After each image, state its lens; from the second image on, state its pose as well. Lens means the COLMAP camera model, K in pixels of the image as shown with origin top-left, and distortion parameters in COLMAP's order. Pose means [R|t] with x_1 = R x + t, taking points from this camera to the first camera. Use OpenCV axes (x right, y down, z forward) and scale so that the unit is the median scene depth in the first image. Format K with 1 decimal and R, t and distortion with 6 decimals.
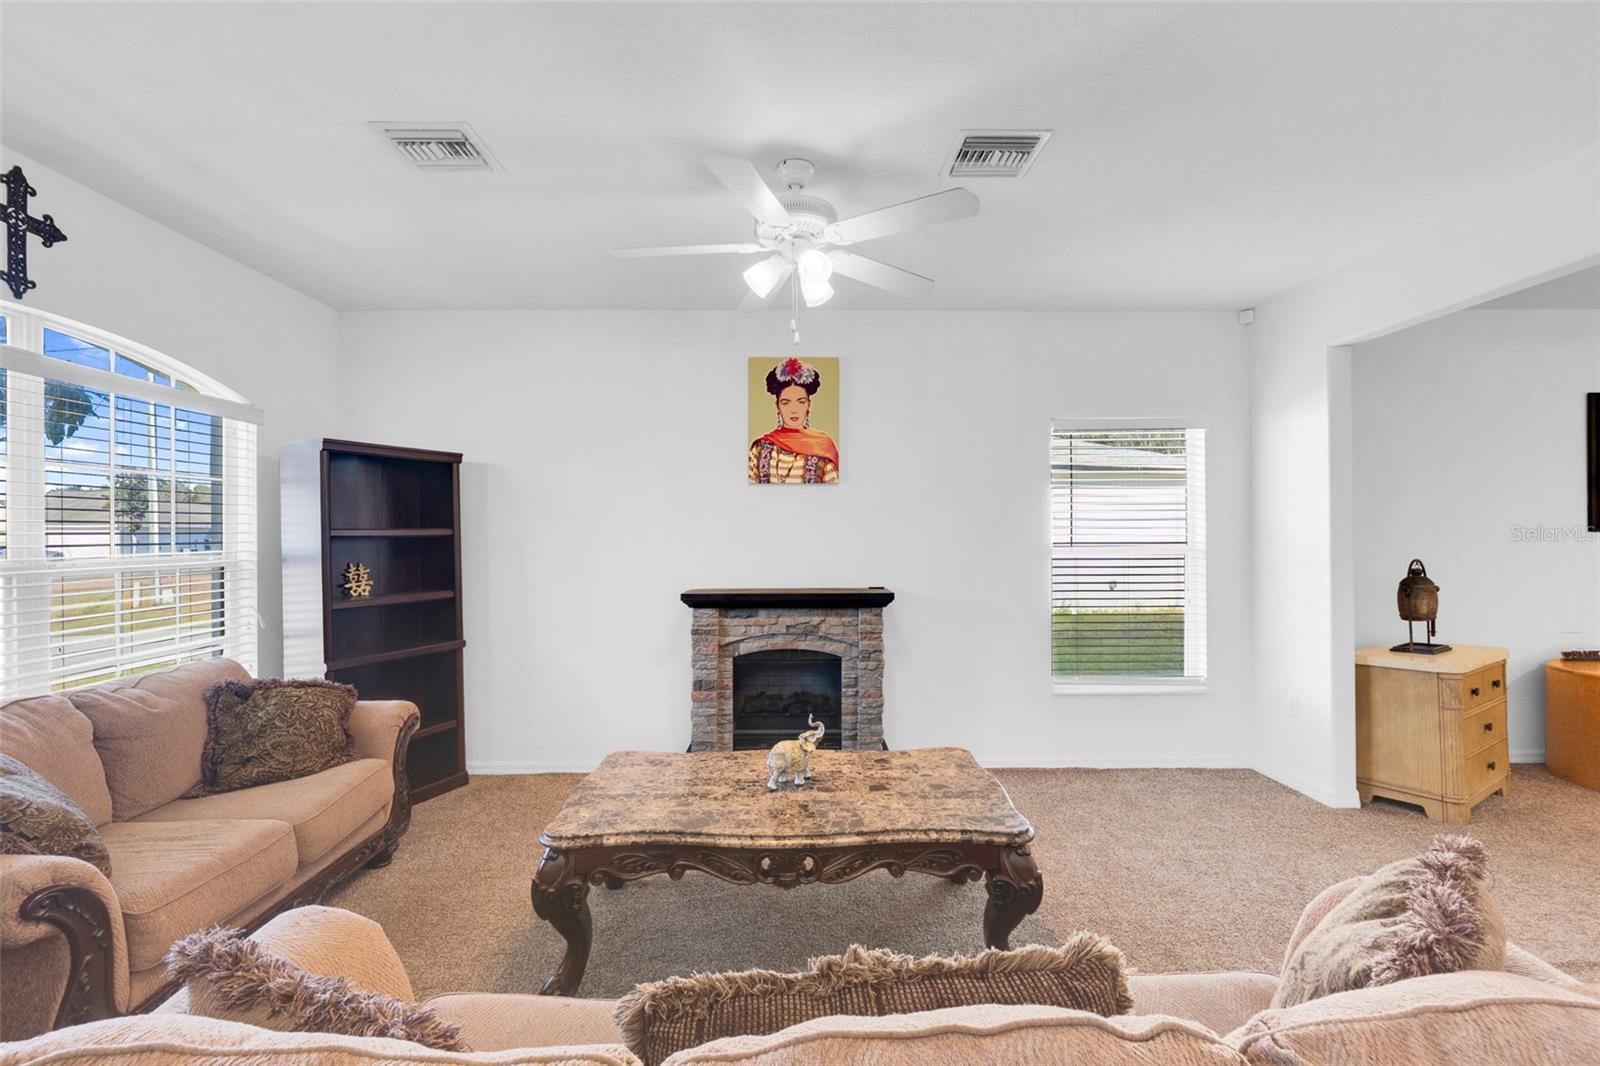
lens RADIAL K [[698.1, 0, 800.0], [0, 698.1, 533.0], [0, 0, 1]] dist [-0.011605, -0.000081]
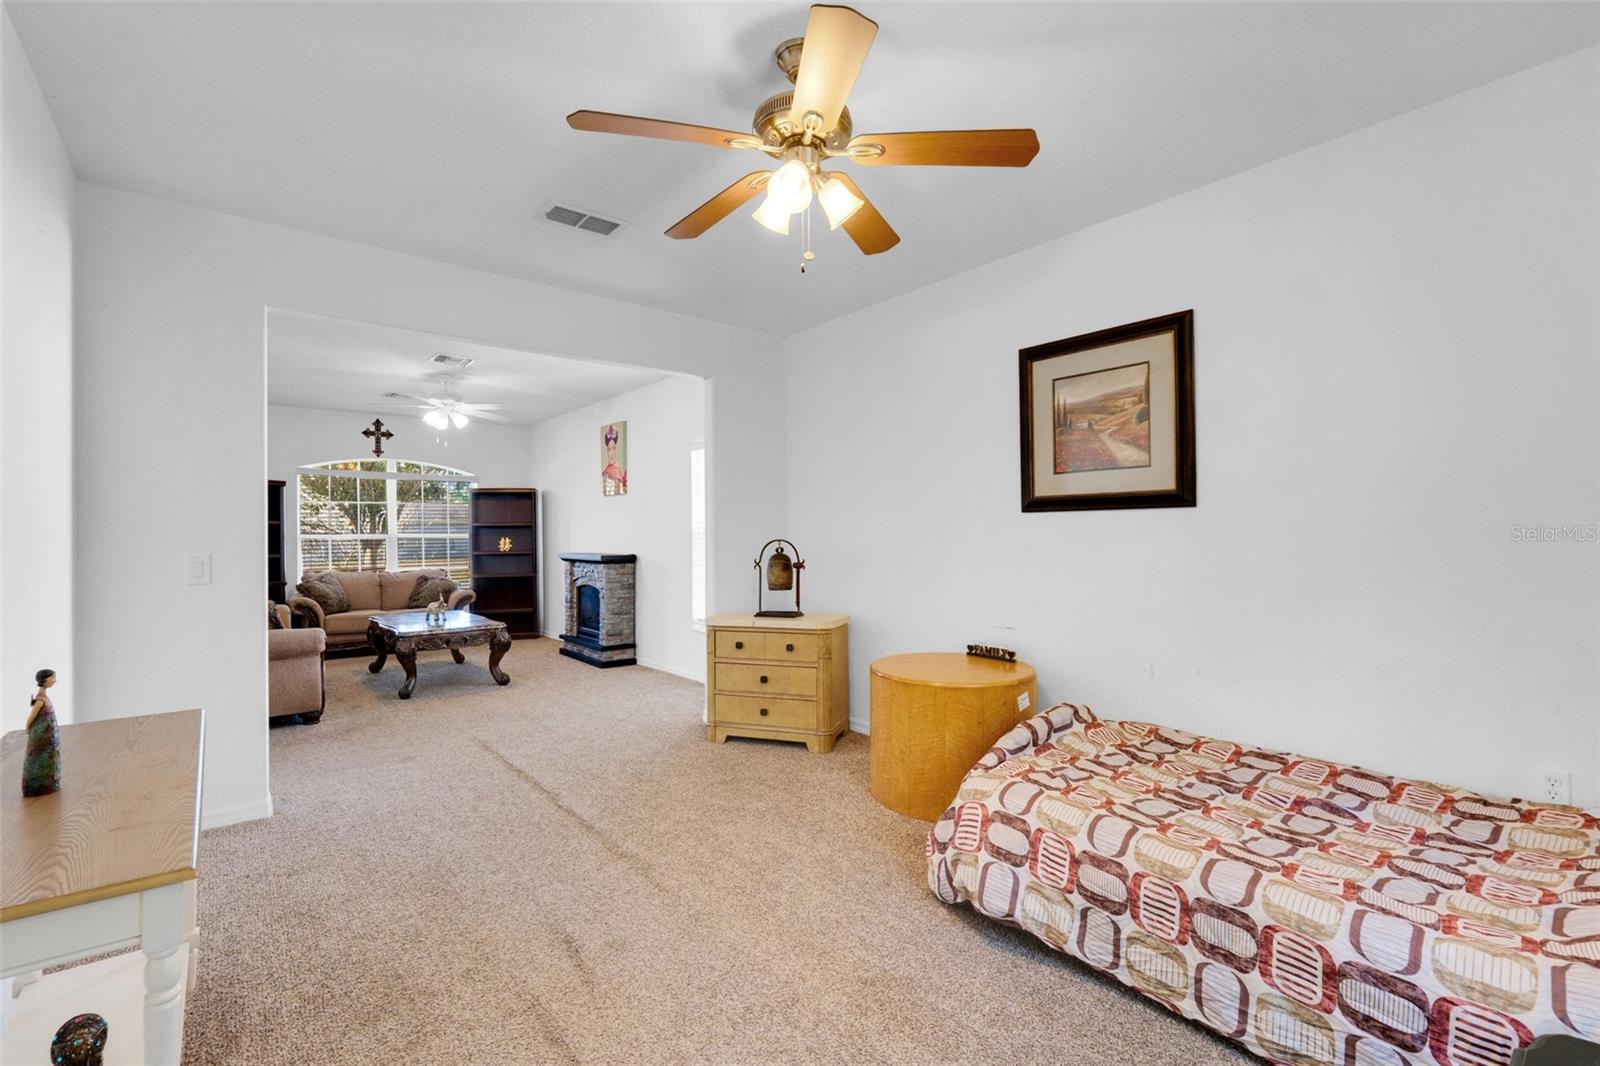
lens RADIAL K [[698.1, 0, 800.0], [0, 698.1, 533.0], [0, 0, 1]] dist [-0.011605, -0.000081]
pose [[0.634790, 0.002195, -0.772682, 1.782873], [0.008132, 0.999922, 0.009522, 0.014484], [0.772642, -0.012328, 0.634722, 0.254625]]
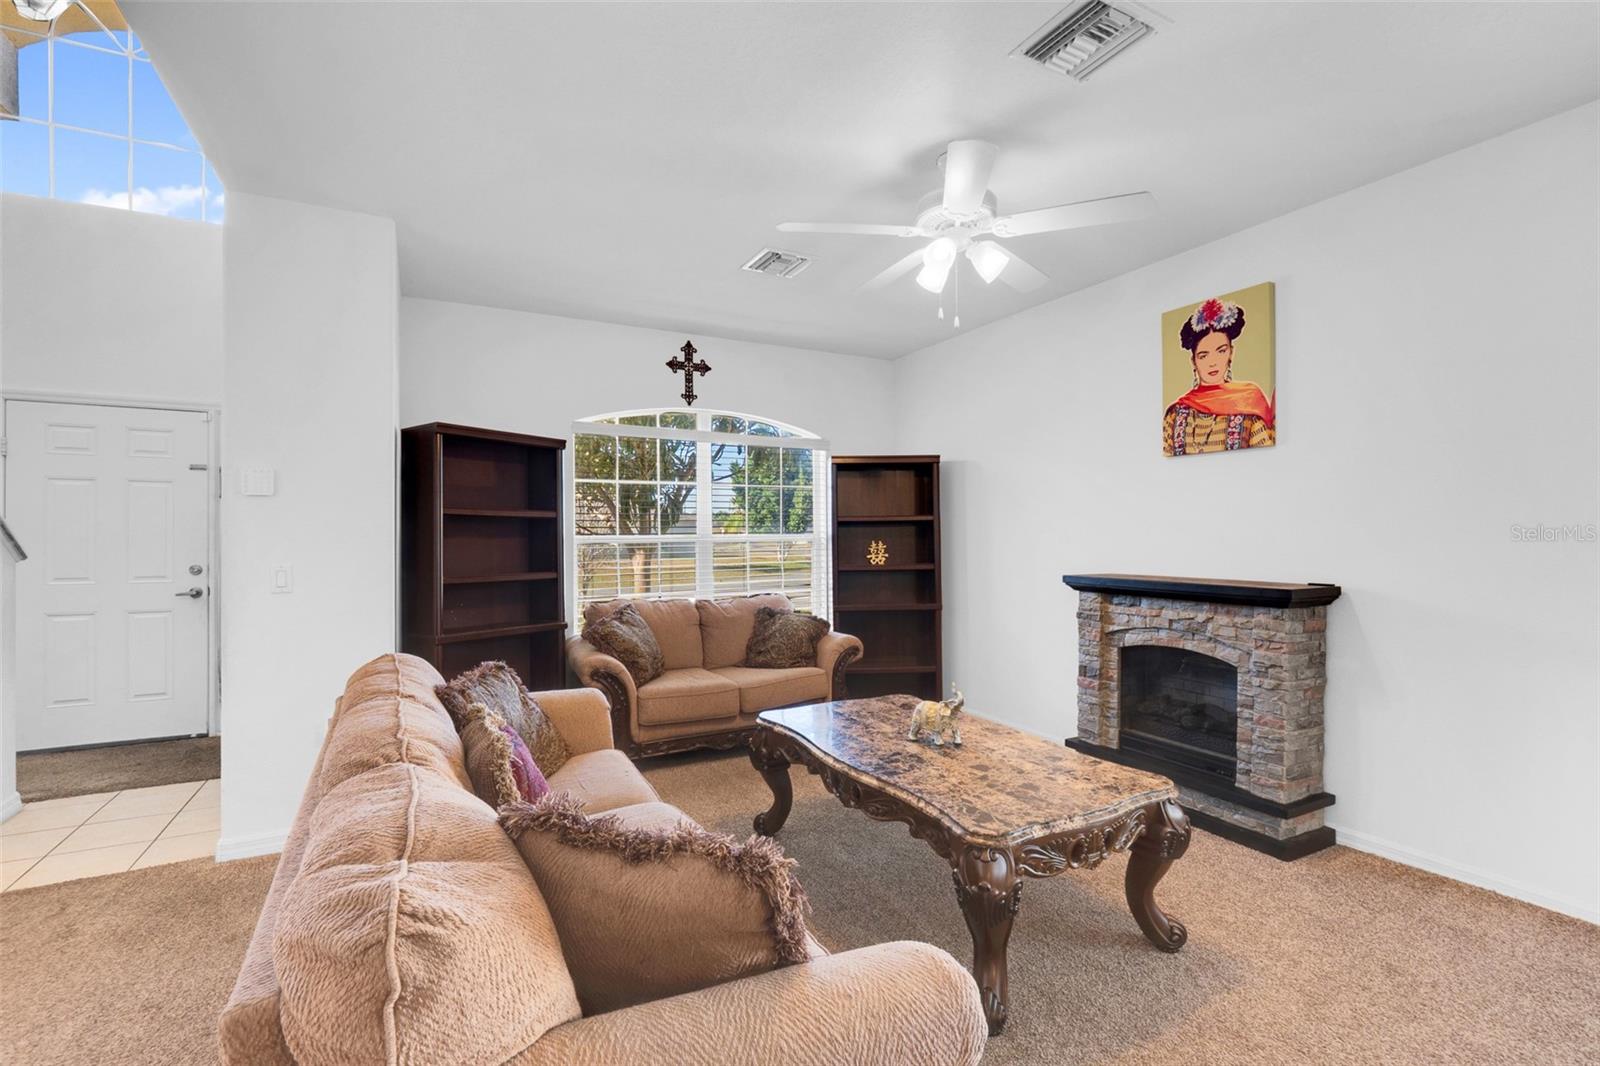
lens RADIAL K [[698.1, 0, 800.0], [0, 698.1, 533.0], [0, 0, 1]] dist [-0.011605, -0.000081]
pose [[0.463243, 0.001184, -0.886230, 0.525002], [0.006722, 0.999966, 0.004849, 0.018874], [0.886206, -0.008204, 0.463220, 0.199494]]
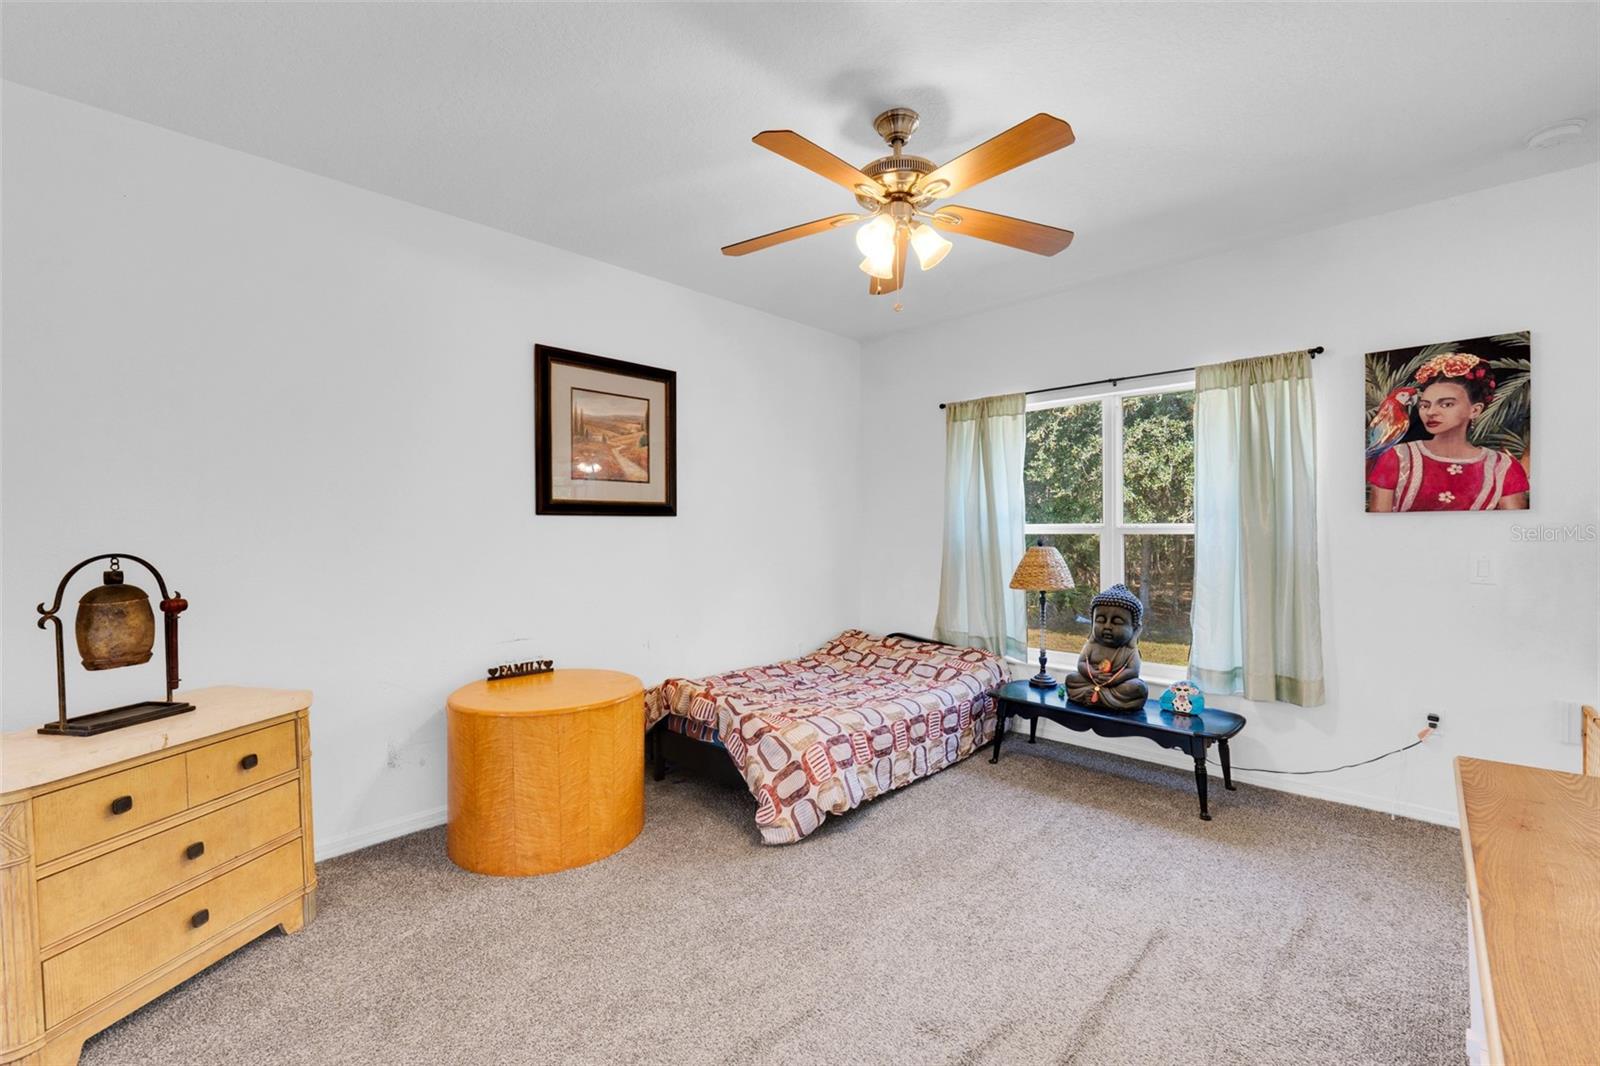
lens RADIAL K [[637.3, 0, 793.1], [0, 637.3, 544.4], [0, 0, 1]] dist [-0.016701, 0.000029]
pose [[0.710606, -0.013070, 0.703468, 0.903486], [-0.003218, 0.999757, 0.021826, 0.017184], [-0.703582, -0.017774, 0.710391, 0.269675]]
